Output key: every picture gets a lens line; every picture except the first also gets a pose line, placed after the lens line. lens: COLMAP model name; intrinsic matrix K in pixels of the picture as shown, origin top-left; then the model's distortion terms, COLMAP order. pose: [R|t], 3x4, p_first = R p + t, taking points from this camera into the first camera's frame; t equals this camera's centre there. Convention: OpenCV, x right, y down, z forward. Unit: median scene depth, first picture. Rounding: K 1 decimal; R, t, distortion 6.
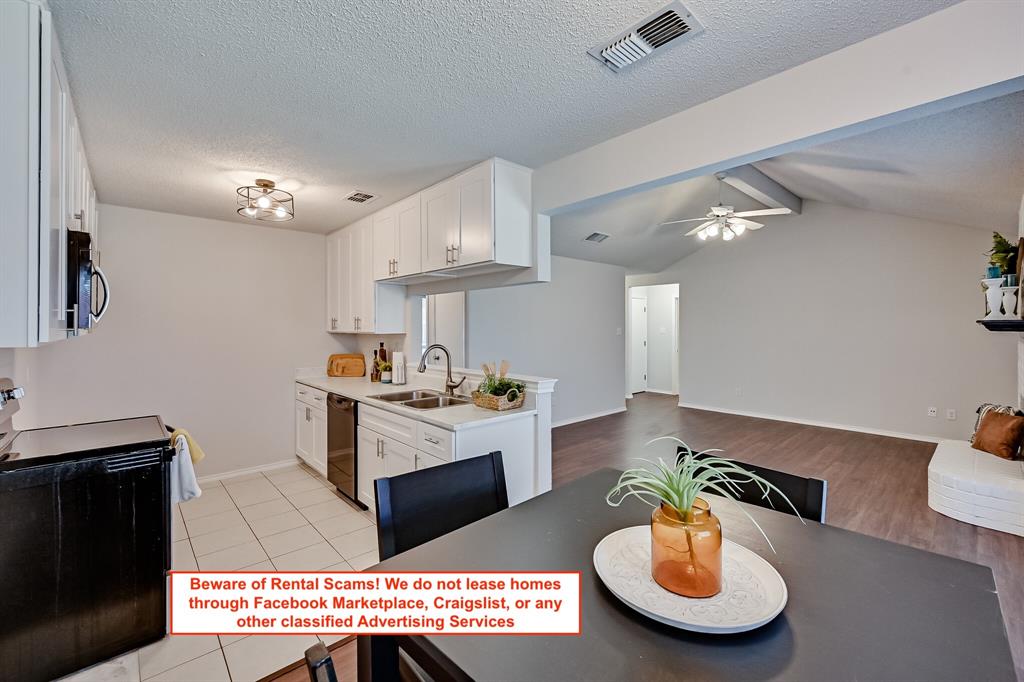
lens RADIAL K [[434.3, 0, 513.4], [0, 434.3, 328.1], [0, 0, 1]] dist [-0.002531, -0.000349]
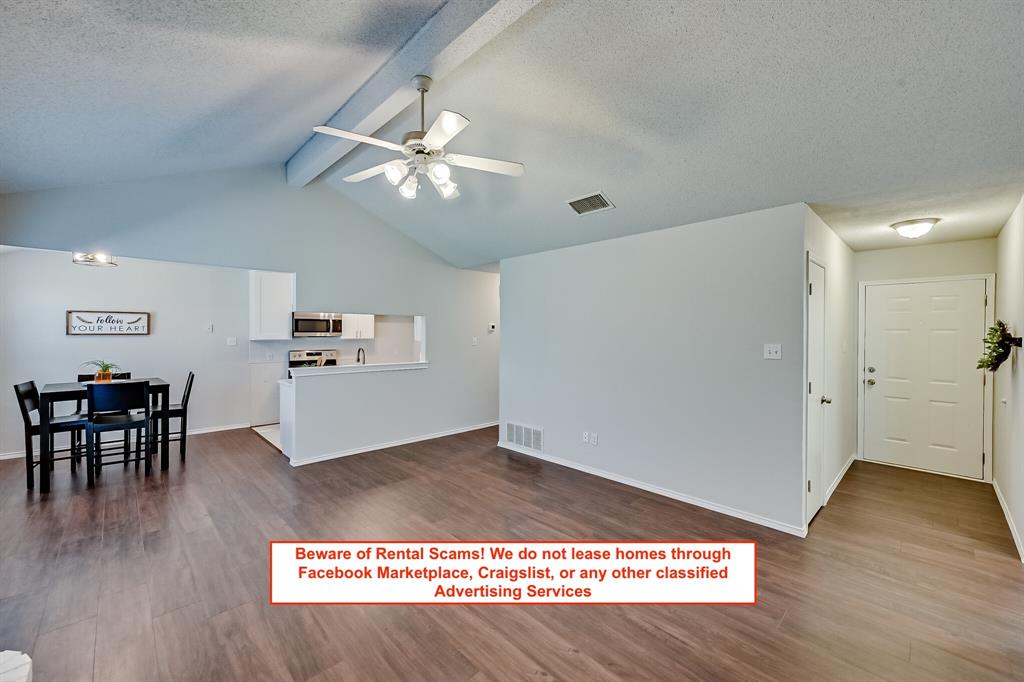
lens RADIAL K [[410.8, 0, 512.0], [0, 410.8, 334.7], [0, 0, 1]] dist [-0.001208, -0.000187]
pose [[0.022108, 0.006435, -0.999735, 0.823444], [-0.002775, 0.999976, 0.006375, -0.015137], [0.999752, 0.002633, 0.022125, 0.882479]]
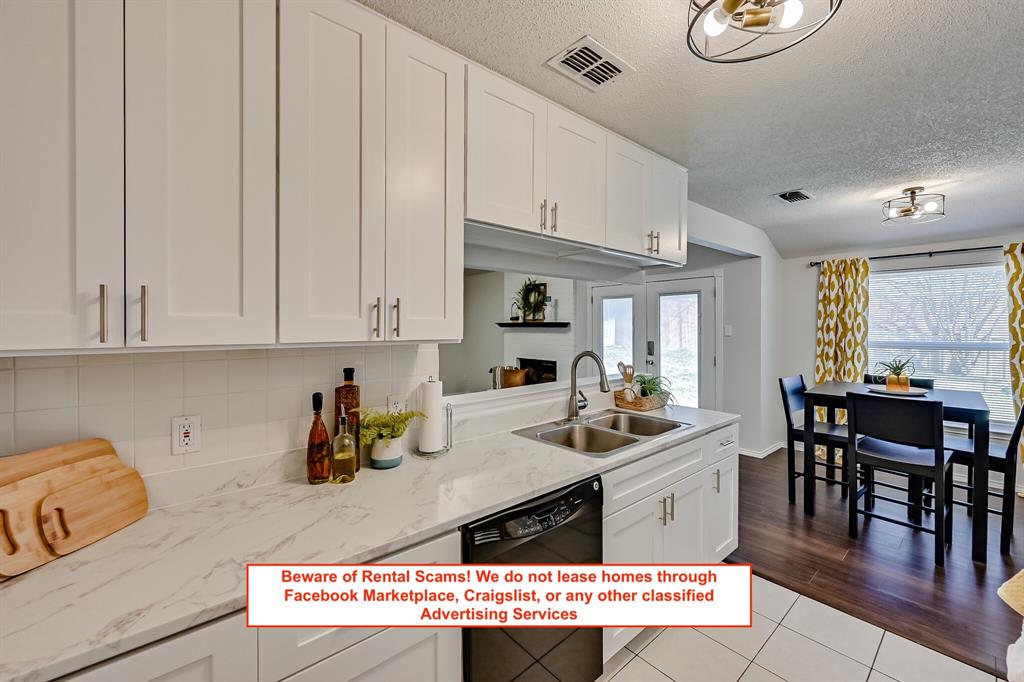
lens RADIAL K [[415.5, 0, 509.9], [0, 415.5, 316.9], [0, 0, 1]] dist [-0.002470, -0.000301]
pose [[0.016664, 0.019642, 0.999668, -0.490341], [-0.002384, 0.999805, -0.019605, -0.002352], [-0.999858, -0.002056, 0.016707, 0.644906]]
